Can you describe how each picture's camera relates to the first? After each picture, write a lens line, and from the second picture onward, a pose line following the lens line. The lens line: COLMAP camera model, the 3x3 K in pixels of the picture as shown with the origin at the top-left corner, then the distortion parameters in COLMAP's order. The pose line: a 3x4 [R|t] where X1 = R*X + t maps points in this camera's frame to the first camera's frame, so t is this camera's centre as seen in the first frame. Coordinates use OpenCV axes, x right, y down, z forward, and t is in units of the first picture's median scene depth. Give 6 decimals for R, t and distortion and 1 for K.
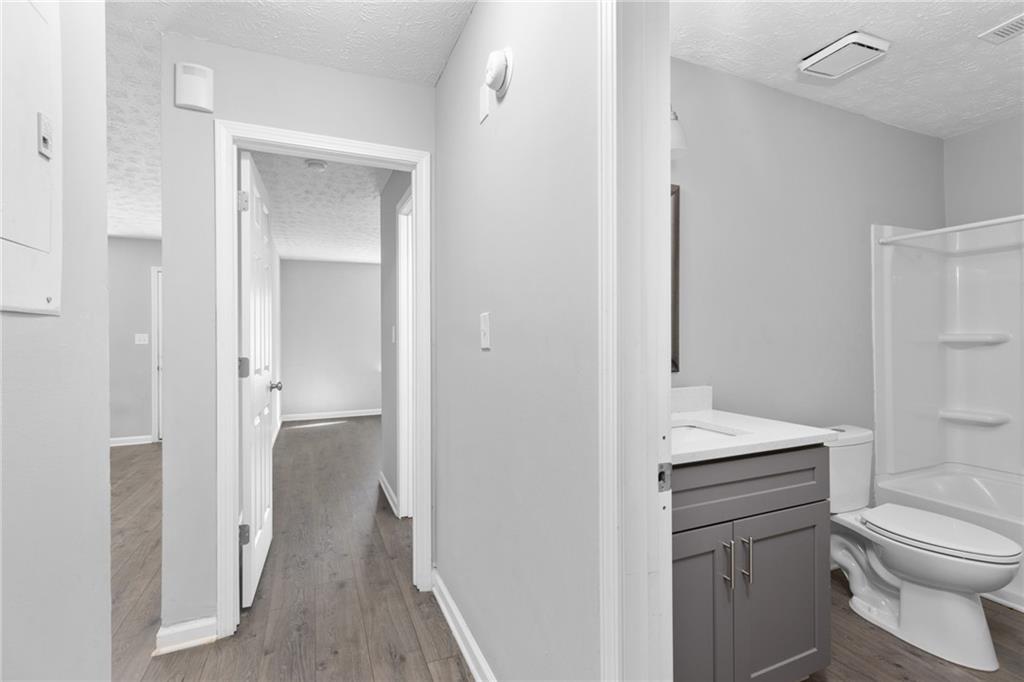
lens RADIAL K [[460.8, 0, 509.5], [0, 460.8, 330.6], [0, 0, 1]] dist [0.004072, 0.000401]
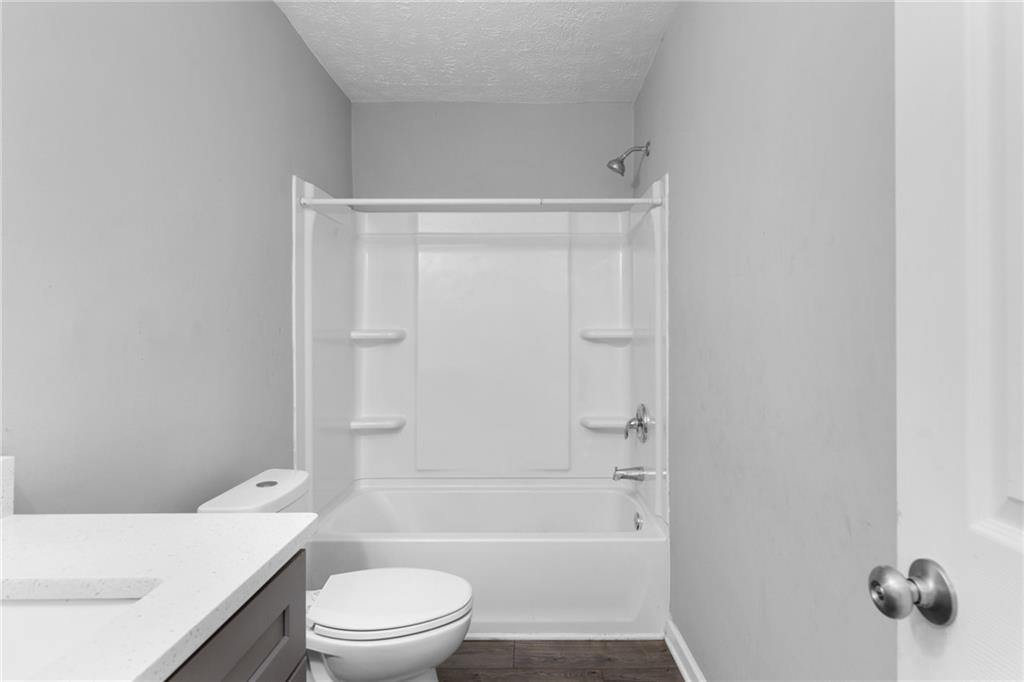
lens RADIAL K [[546.9, 0, 512.0], [0, 546.9, 341.0], [0, 0, 1]] dist [-0.019007, 0.000047]
pose [[0.418320, -0.007367, 0.908270, 0.161002], [-0.014751, 0.999780, 0.014903, 0.008983], [-0.908180, -0.019632, 0.418119, 0.337193]]
